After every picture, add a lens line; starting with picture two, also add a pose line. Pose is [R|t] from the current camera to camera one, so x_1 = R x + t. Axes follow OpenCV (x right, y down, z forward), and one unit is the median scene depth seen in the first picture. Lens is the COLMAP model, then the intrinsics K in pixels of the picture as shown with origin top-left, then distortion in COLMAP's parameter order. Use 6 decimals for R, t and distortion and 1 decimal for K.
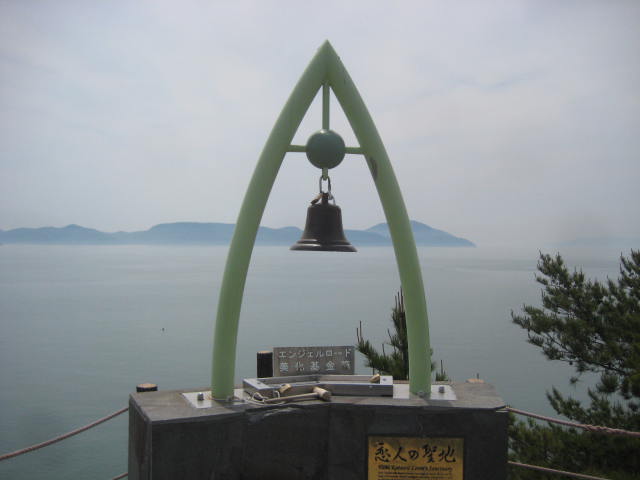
lens RADIAL K [[687.1, 0, 320.0], [0, 687.1, 240.0], [0, 0, 1]] dist [-0.090114, 0.014554]
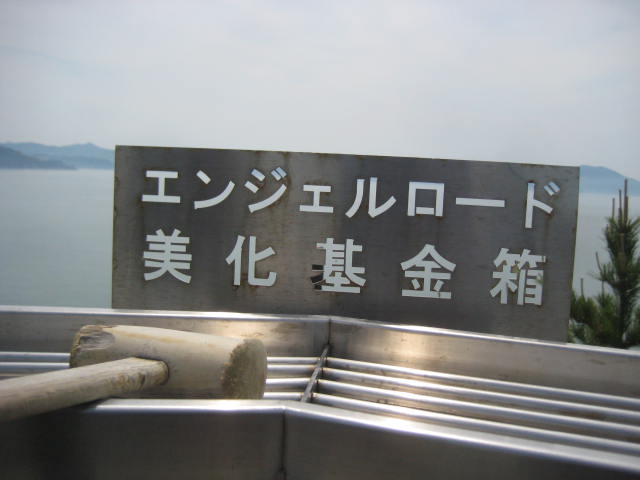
lens RADIAL K [[687.1, 0, 320.0], [0, 687.1, 240.0], [0, 0, 1]] dist [-0.090114, 0.014554]
pose [[0.966361, 0.069229, -0.247699, 0.014728], [-0.046501, 0.994249, 0.096467, 0.076496], [0.252953, -0.081704, 0.964023, 0.395680]]
